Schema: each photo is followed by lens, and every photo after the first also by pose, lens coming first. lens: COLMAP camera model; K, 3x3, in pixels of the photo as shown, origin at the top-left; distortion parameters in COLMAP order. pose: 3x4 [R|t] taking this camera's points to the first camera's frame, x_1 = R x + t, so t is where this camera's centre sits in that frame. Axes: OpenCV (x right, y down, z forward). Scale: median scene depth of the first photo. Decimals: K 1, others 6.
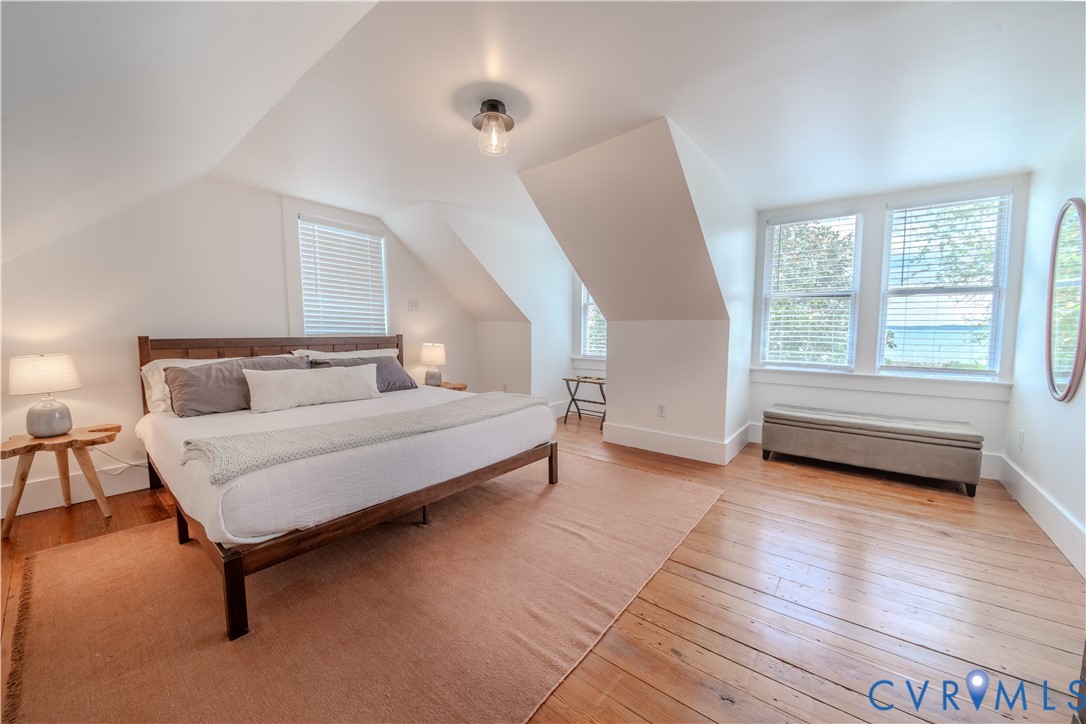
lens RADIAL K [[397.1, 0, 545.8], [0, 397.1, 358.6], [0, 0, 1]] dist [0.000850, -0.009245]
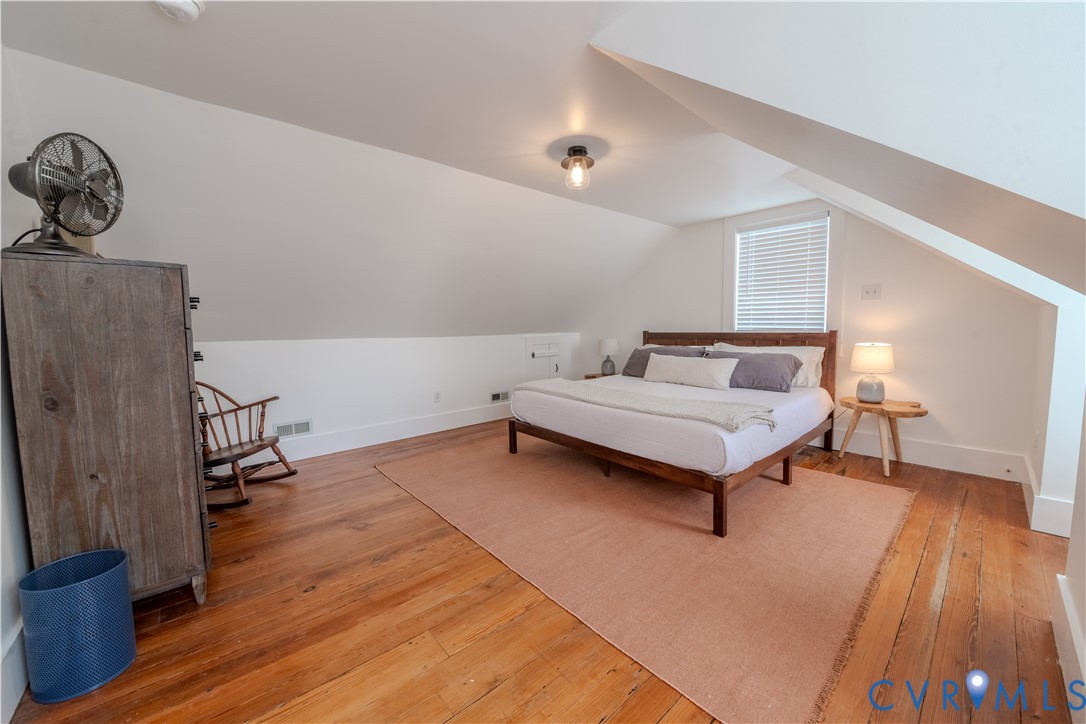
lens RADIAL K [[397.1, 0, 545.8], [0, 397.1, 358.6], [0, 0, 1]] dist [0.000850, -0.009245]
pose [[-0.195511, 0.084221, -0.977078, 0.663777], [-0.048019, 0.994289, 0.095313, -0.061939], [0.979525, 0.065553, -0.190350, 0.673618]]
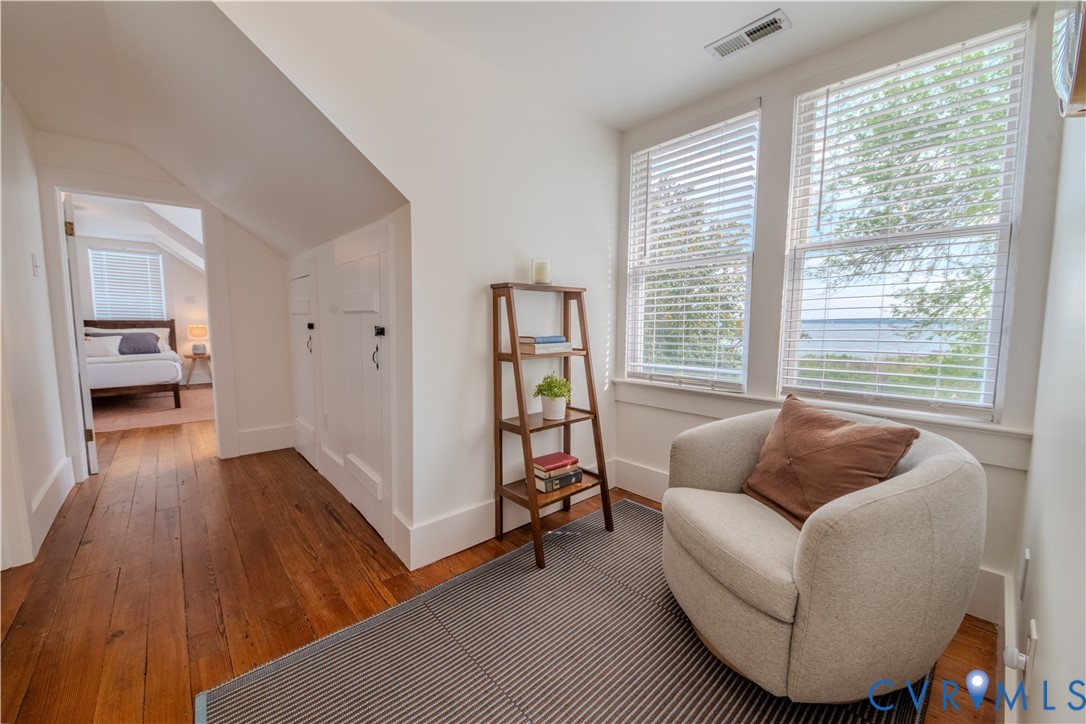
lens RADIAL K [[409.8, 0, 543.0], [0, 409.8, 362.0], [0, 0, 1]] dist [0.000329, -0.010009]
pose [[0.985801, 0.029991, -0.165217, 1.528570], [-0.025022, 0.999172, 0.032072, 0.021627], [0.166042, -0.027483, 0.985736, -0.365653]]
